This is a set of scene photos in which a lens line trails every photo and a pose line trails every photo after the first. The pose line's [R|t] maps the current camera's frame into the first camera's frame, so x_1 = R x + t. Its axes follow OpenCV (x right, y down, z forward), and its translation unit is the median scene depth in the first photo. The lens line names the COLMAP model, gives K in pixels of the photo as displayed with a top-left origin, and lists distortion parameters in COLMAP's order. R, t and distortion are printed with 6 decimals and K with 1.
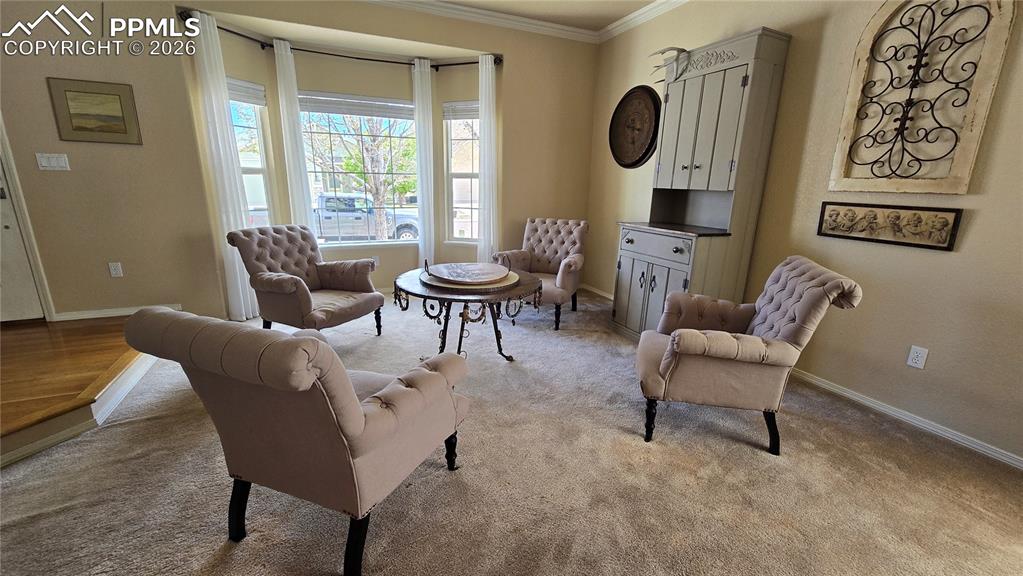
lens RADIAL K [[417.9, 0, 516.3], [0, 417.9, 292.0], [0, 0, 1]] dist [-0.000306, 0.000195]
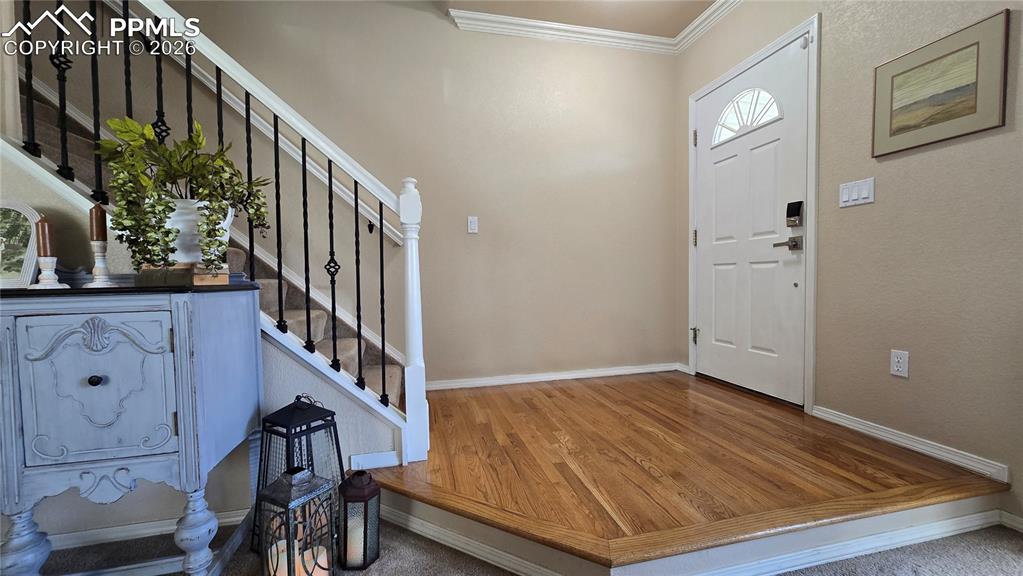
lens RADIAL K [[417.9, 0, 516.3], [0, 417.9, 292.0], [0, 0, 1]] dist [-0.000306, 0.000195]
pose [[-0.182442, 0.016234, -0.983083, -0.328301], [-0.248746, 0.966574, 0.062124, -0.057302], [0.951231, 0.255872, -0.172305, 0.625314]]
